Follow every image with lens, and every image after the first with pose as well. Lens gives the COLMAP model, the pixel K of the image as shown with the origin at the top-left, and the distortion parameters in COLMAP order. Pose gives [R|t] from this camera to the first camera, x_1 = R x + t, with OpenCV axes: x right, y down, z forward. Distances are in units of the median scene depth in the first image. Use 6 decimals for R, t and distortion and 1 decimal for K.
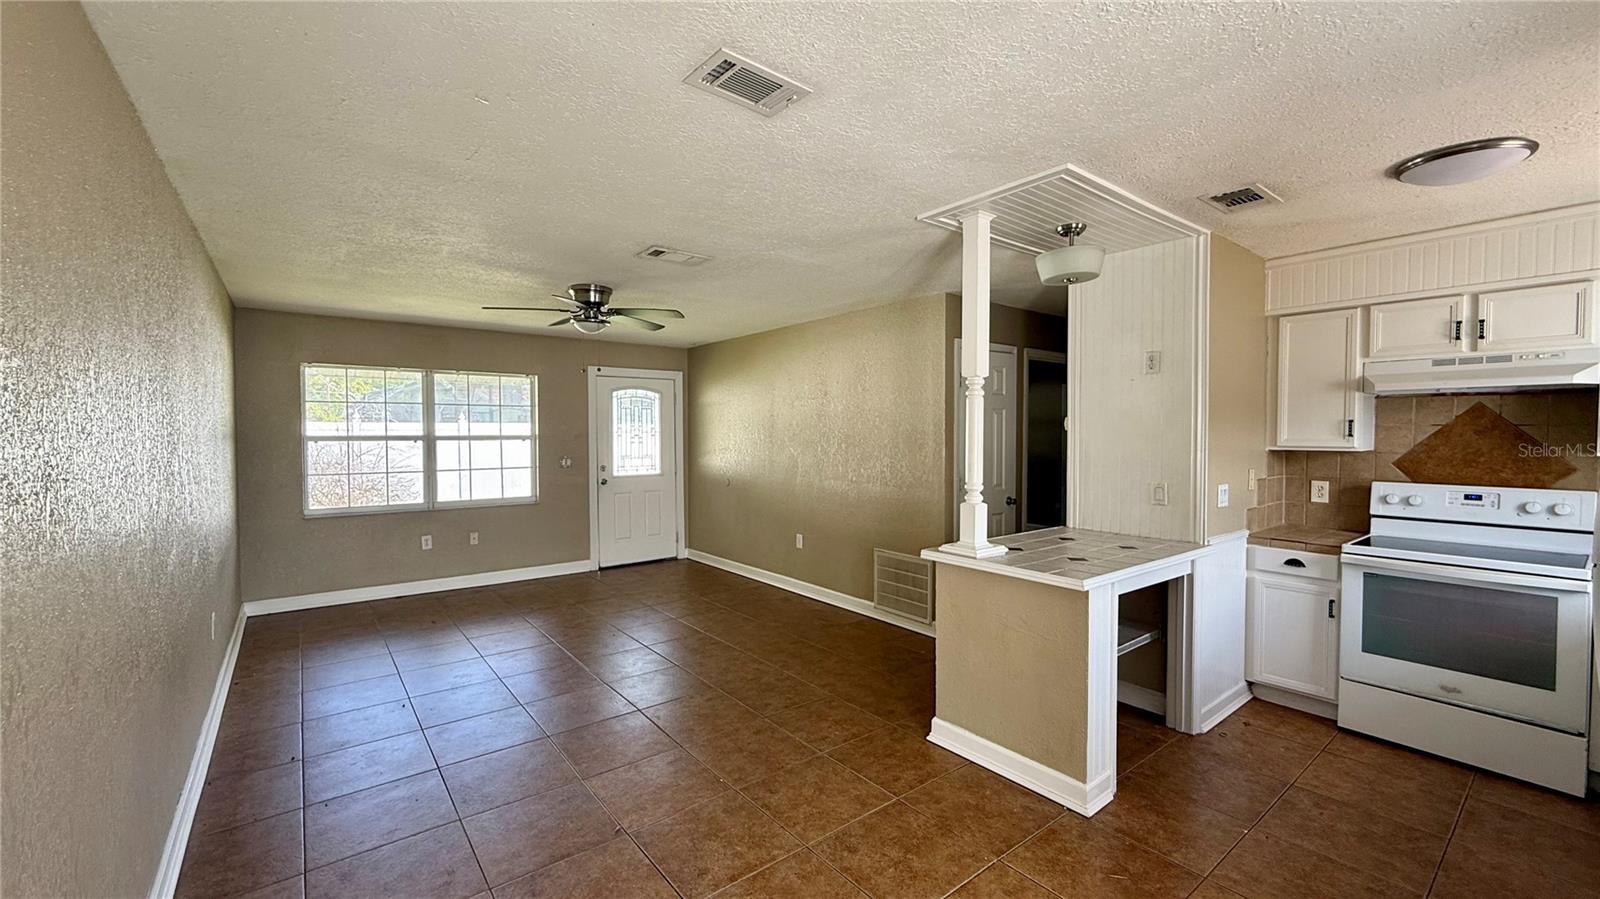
lens RADIAL K [[635.5, 0, 800.2], [0, 635.5, 450.5], [0, 0, 1]] dist [-0.000449, 0.000137]
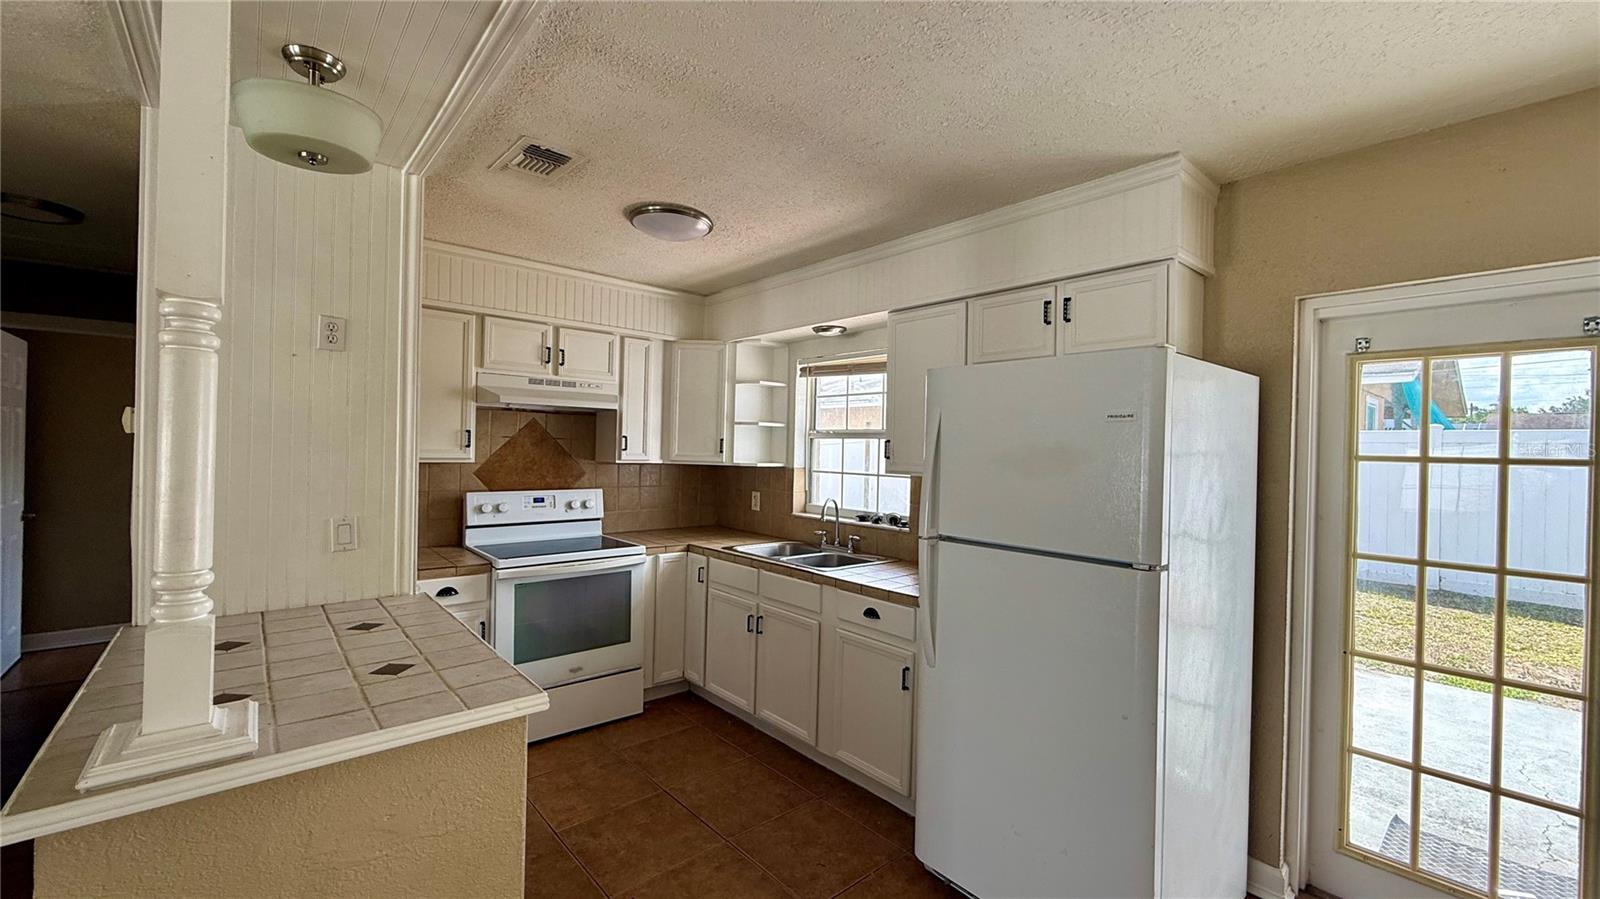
lens RADIAL K [[635.5, 0, 792.7], [0, 635.5, 449.8], [0, 0, 1]] dist [-0.000449, 0.000137]
pose [[-0.049512, -0.003926, 0.998766, -0.059266], [0.008534, 0.999954, 0.004353, -0.009284], [-0.998737, 0.008739, -0.049477, 0.285841]]
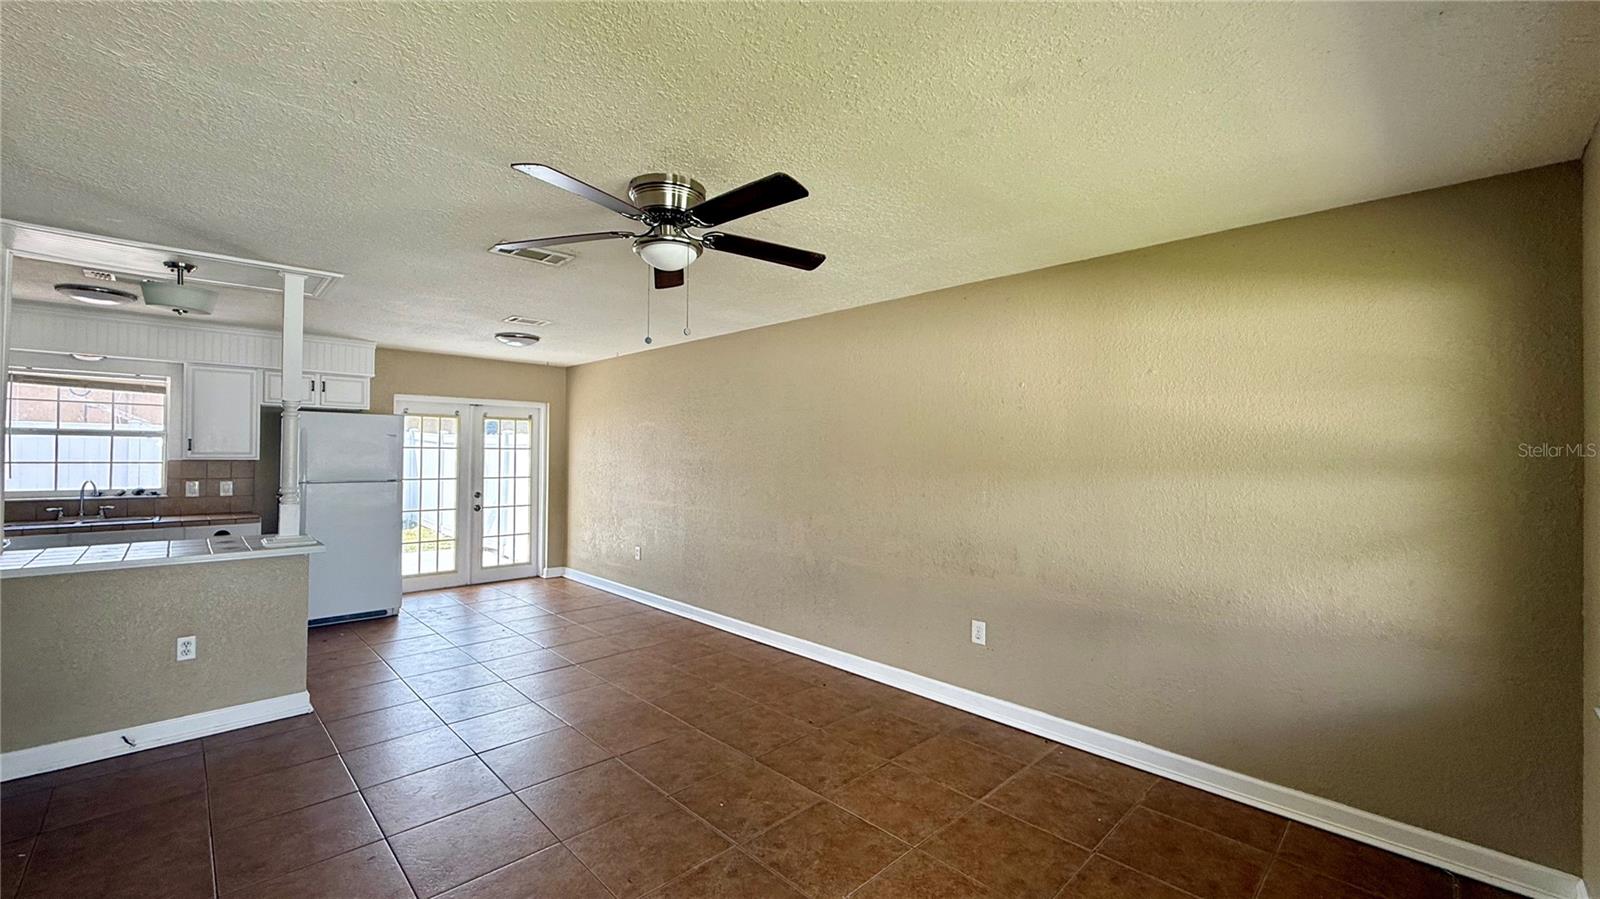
lens RADIAL K [[635.5, 0, 798.2], [0, 635.5, 447.3], [0, 0, 1]] dist [-0.000449, 0.000137]
pose [[-0.993081, -0.008733, -0.117110, -0.241854], [-0.010986, 0.999767, 0.018604, -0.026049], [0.116920, 0.019762, -0.992945, 1.026475]]
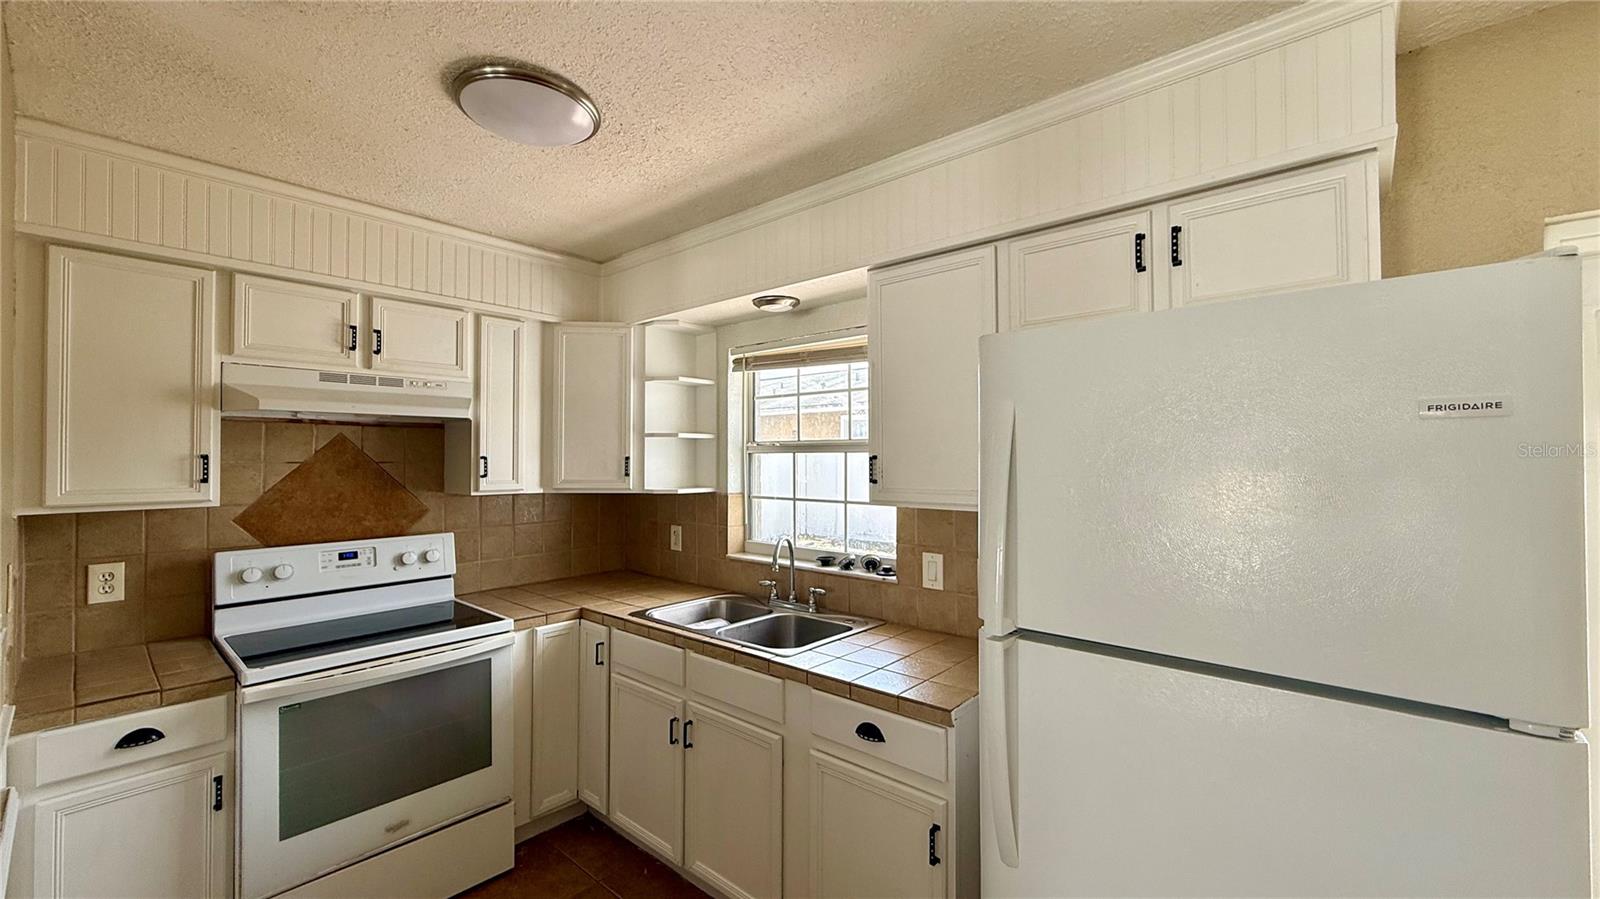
lens RADIAL K [[635.5, 0, 796.3], [0, 635.5, 449.0], [0, 0, 1]] dist [-0.000449, 0.000137]
pose [[-0.185394, 0.014152, 0.982562, 0.092269], [0.032768, 0.999429, -0.008212, -0.015583], [-0.982118, 0.030674, -0.185752, 0.289825]]
